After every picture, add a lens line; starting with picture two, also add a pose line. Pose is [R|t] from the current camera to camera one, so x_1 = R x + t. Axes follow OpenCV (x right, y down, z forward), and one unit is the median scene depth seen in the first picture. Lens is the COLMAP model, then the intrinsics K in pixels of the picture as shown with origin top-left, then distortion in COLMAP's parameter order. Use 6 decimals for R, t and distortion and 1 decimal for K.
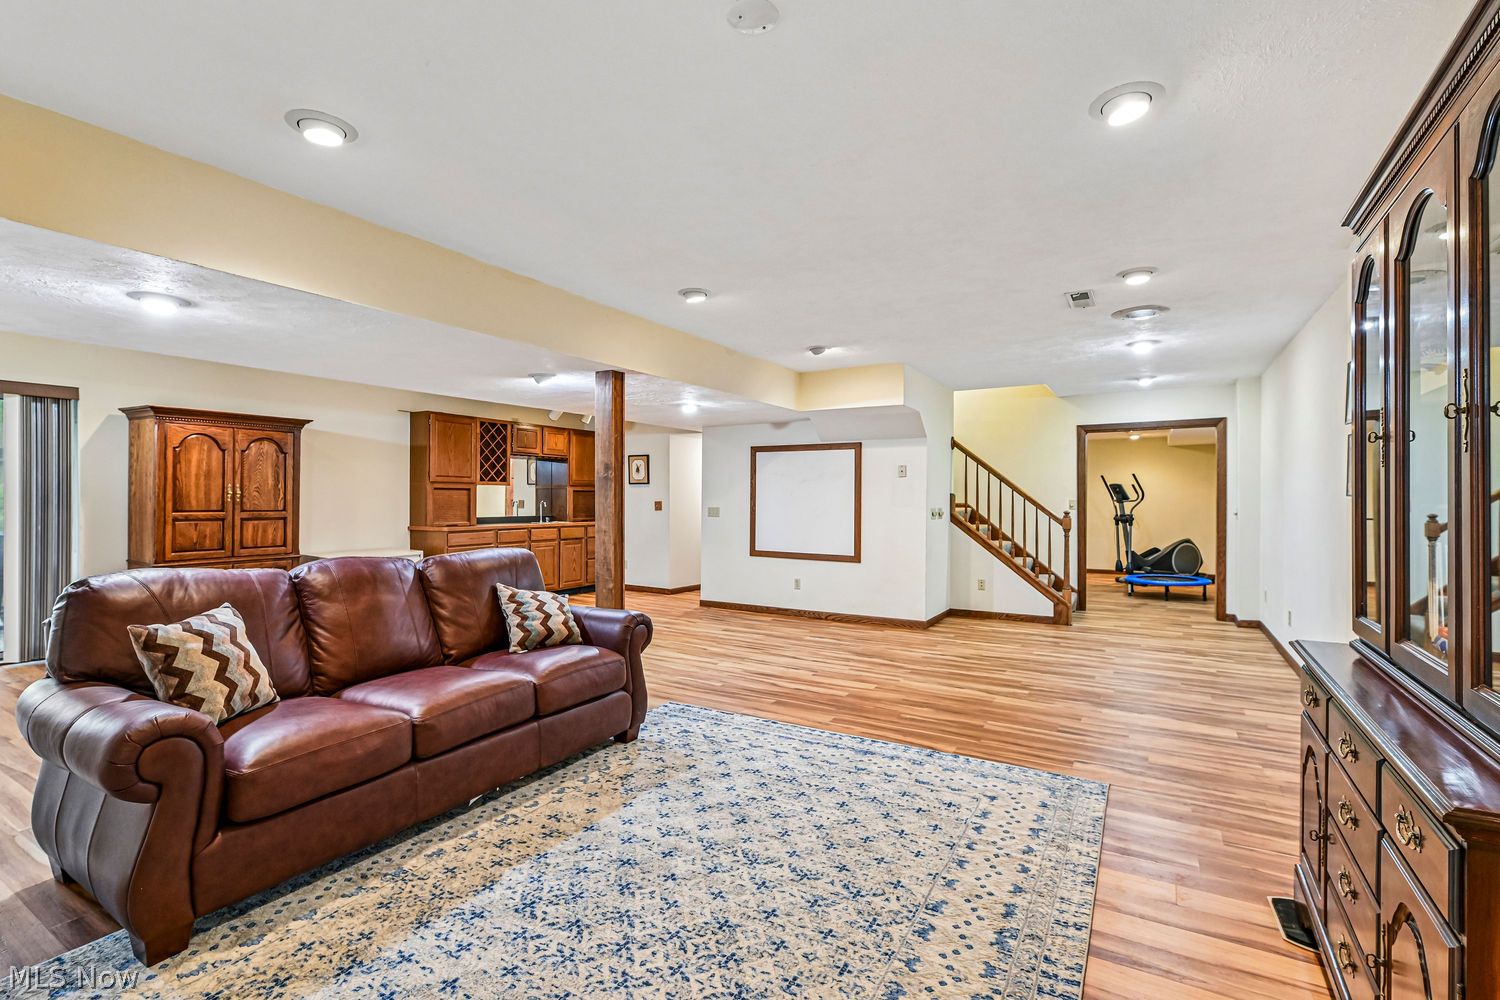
lens RADIAL K [[673.0, 0, 758.1], [0, 673.0, 496.1], [0, 0, 1]] dist [0.003838, -0.003901]
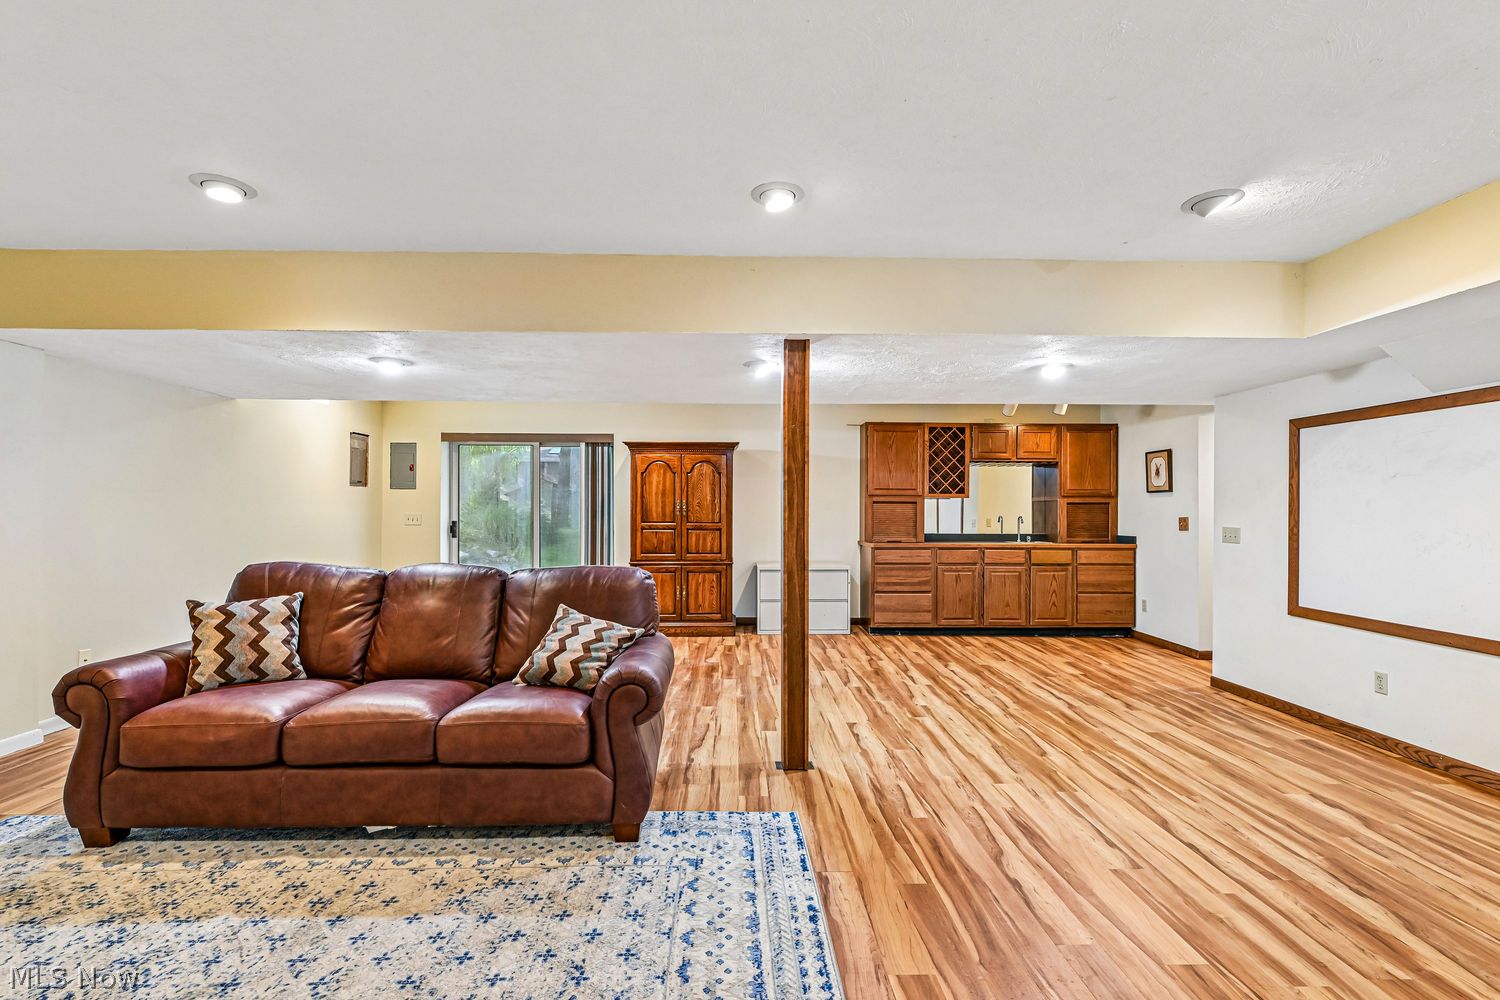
lens RADIAL K [[673.0, 0, 747.7], [0, 673.0, 505.1], [0, 0, 1]] dist [0.003838, -0.003901]
pose [[0.528946, -0.010059, -0.848596, 0.392248], [0.000993, 0.999936, -0.011234, 0.005649], [0.848655, 0.005099, 0.528922, 0.561847]]
